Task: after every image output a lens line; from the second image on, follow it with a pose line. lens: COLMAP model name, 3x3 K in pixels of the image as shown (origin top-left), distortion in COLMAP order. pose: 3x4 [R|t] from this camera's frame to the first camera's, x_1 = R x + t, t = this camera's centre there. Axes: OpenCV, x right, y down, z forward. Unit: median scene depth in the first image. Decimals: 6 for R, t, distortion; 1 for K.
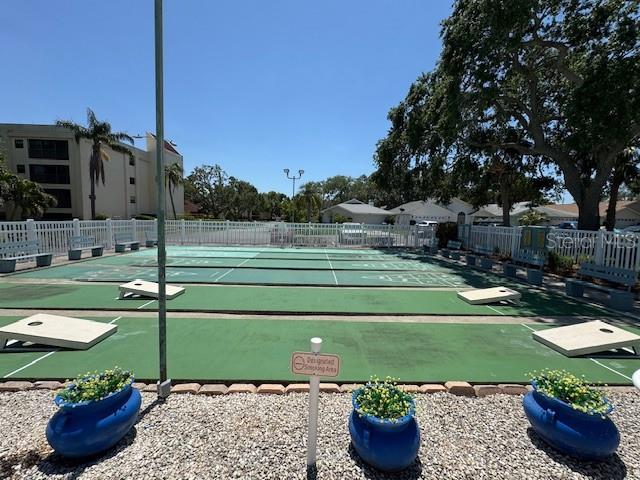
lens RADIAL K [[261.5, 0, 319.3], [0, 261.5, 237.5], [0, 0, 1]] dist [-0.000082, 0.000168]
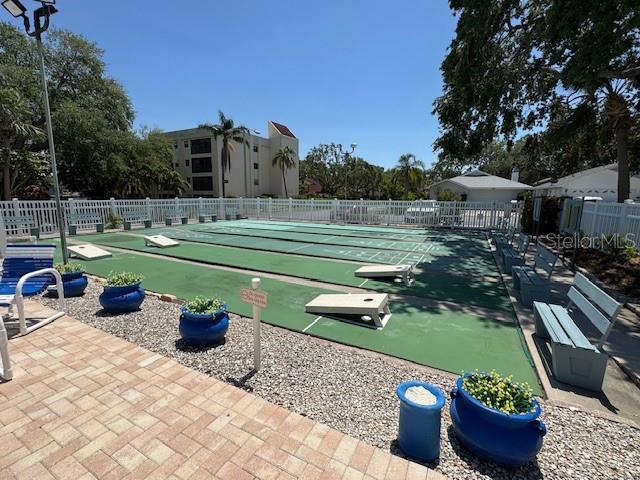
lens RADIAL K [[285.2, 0, 320.9], [0, 285.2, 242.3], [0, 0, 1]] dist [0.000233, -0.000123]
pose [[0.873727, 0.064521, -0.482118, 0.244743], [-0.023600, 0.995619, 0.090471, 0.005987], [0.485844, -0.067669, 0.871422, -0.005575]]
